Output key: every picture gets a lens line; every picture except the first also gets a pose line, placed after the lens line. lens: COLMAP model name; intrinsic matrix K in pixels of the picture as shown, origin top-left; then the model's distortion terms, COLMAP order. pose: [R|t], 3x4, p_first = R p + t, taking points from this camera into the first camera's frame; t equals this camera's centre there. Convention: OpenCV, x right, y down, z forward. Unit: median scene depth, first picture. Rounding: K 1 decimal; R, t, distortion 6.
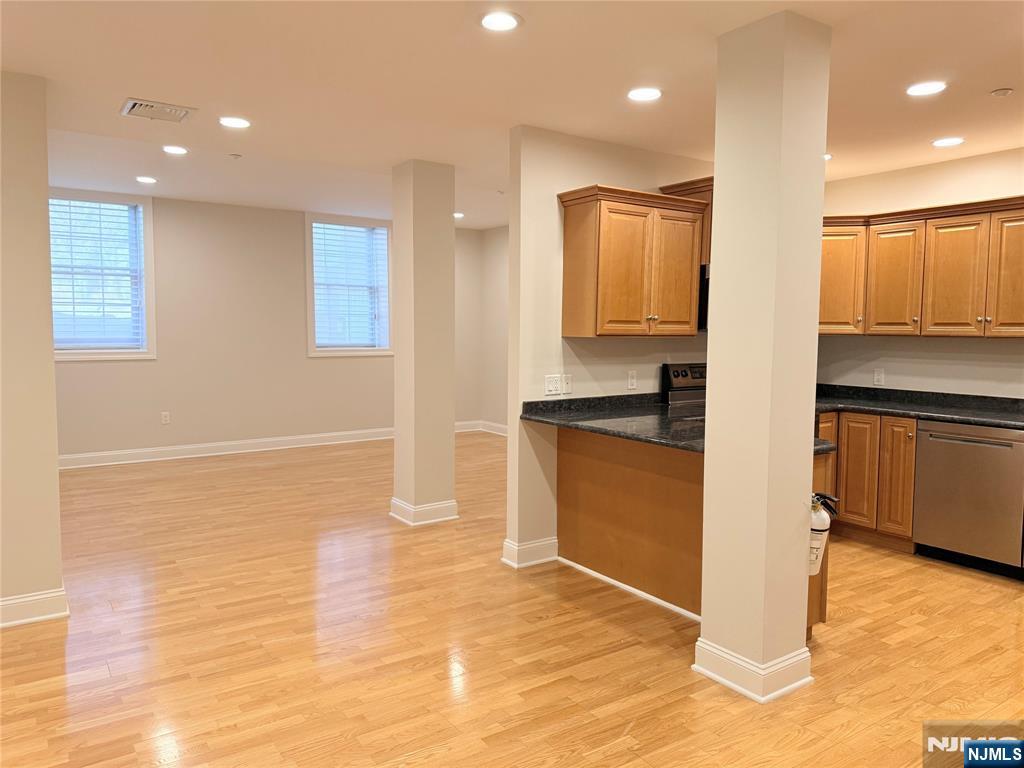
lens RADIAL K [[718.7, 0, 512.5], [0, 718.7, 379.0], [0, 0, 1]] dist [0.097208, -0.135449]
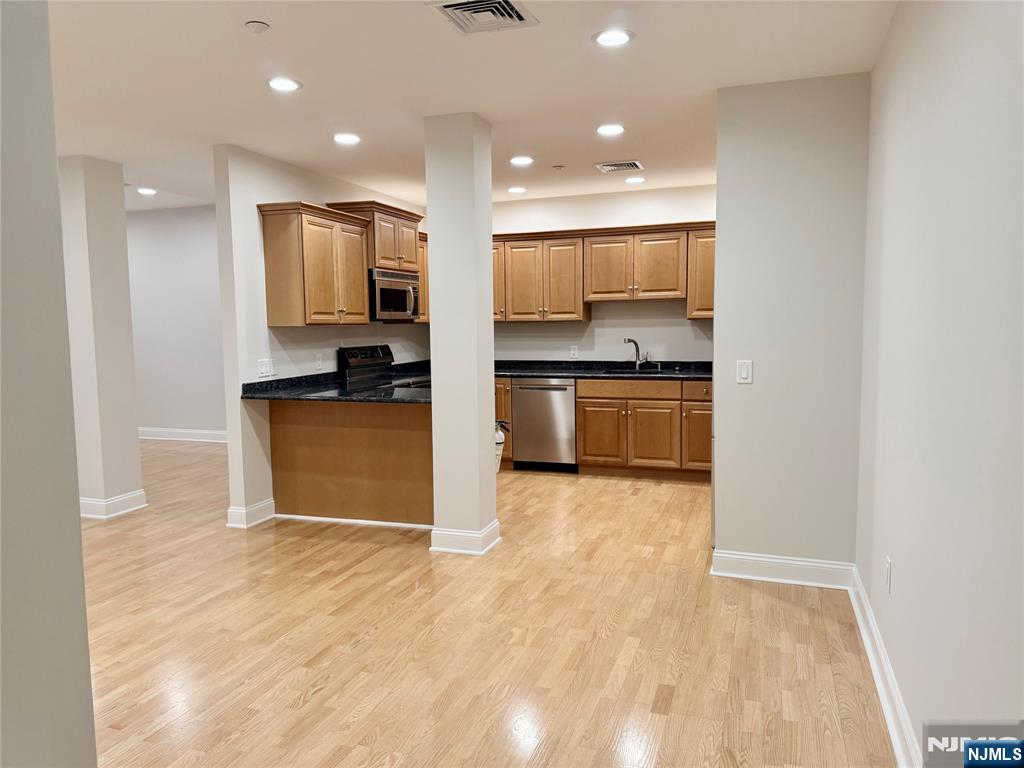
lens RADIAL K [[715.3, 0, 512.0], [0, 715.3, 384.0], [0, 0, 1]] dist [0.056487, -0.000099]
pose [[0.806672, -0.069676, 0.586878, -0.311121], [0.061740, 0.997528, 0.033567, 0.019910], [-0.587766, 0.009156, 0.808979, -0.182300]]
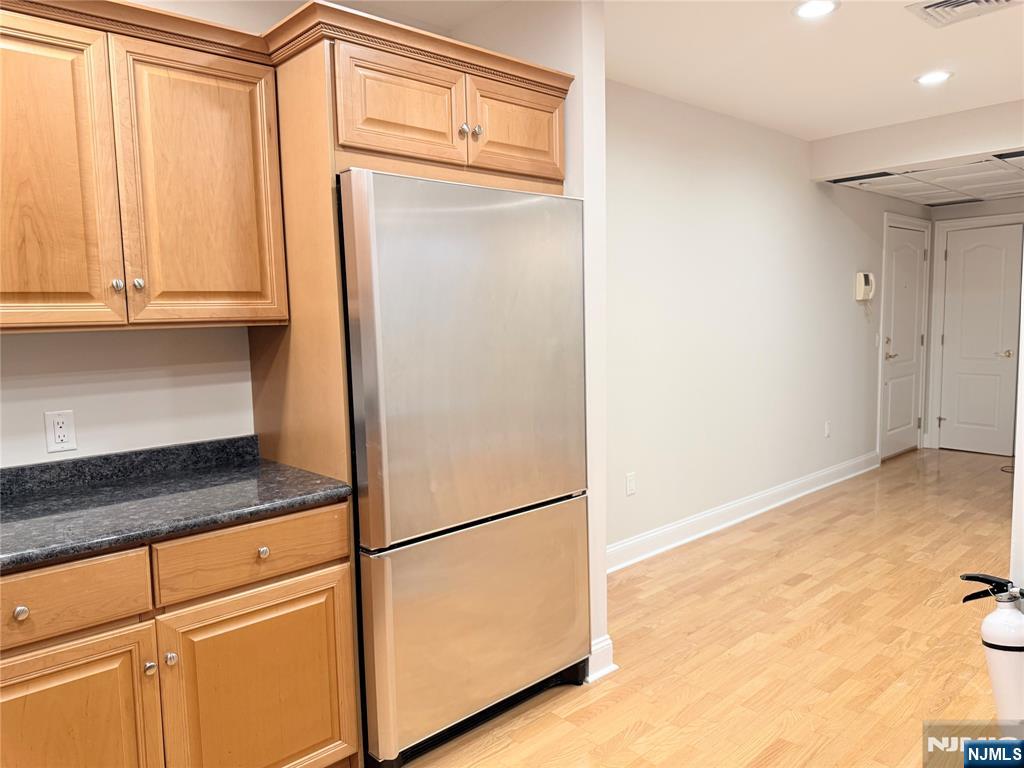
lens RADIAL K [[736.0, 0, 513.8], [0, 736.0, 368.2], [0, 0, 1]] dist [-0.001782, -0.001100]
pose [[-0.987746, 0.030378, -0.153083, 0.587531], [0.008828, 0.990178, 0.139530, -0.051876], [0.155819, 0.136469, -0.978313, 0.999482]]
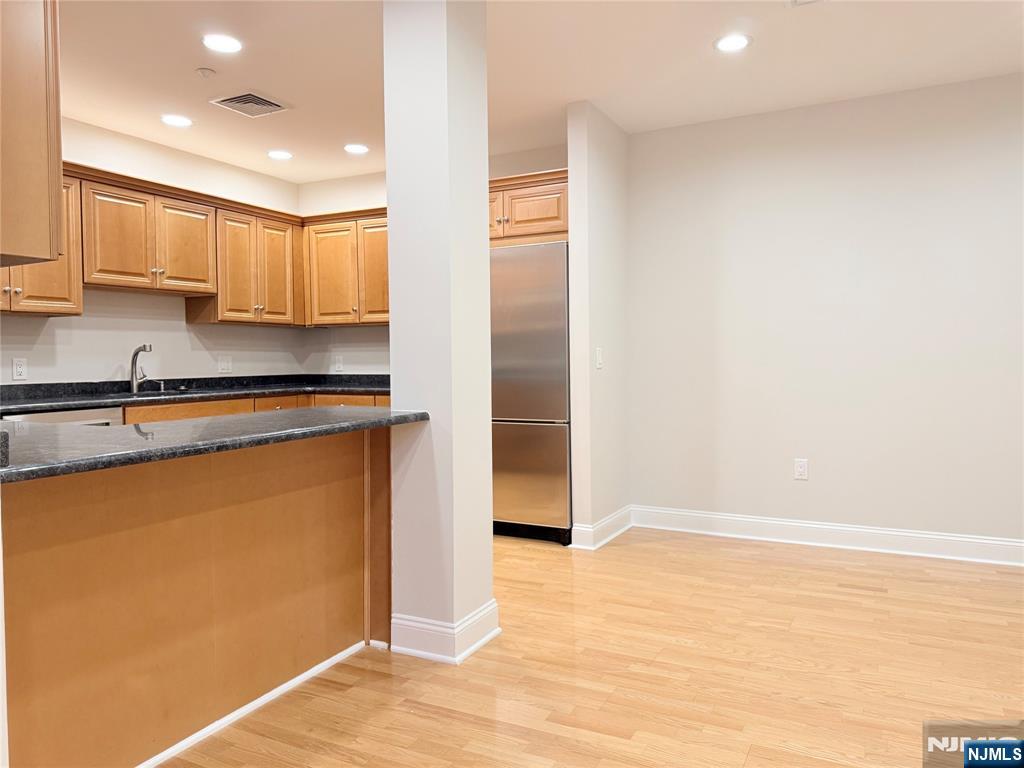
lens RADIAL K [[736.0, 0, 513.8], [0, 736.0, 368.2], [0, 0, 1]] dist [-0.001782, -0.001100]
pose [[-0.477230, -0.014256, 0.878663, -0.389188], [0.072169, 0.995855, 0.055355, 0.002879], [-0.875810, 0.089829, -0.474223, 0.940974]]
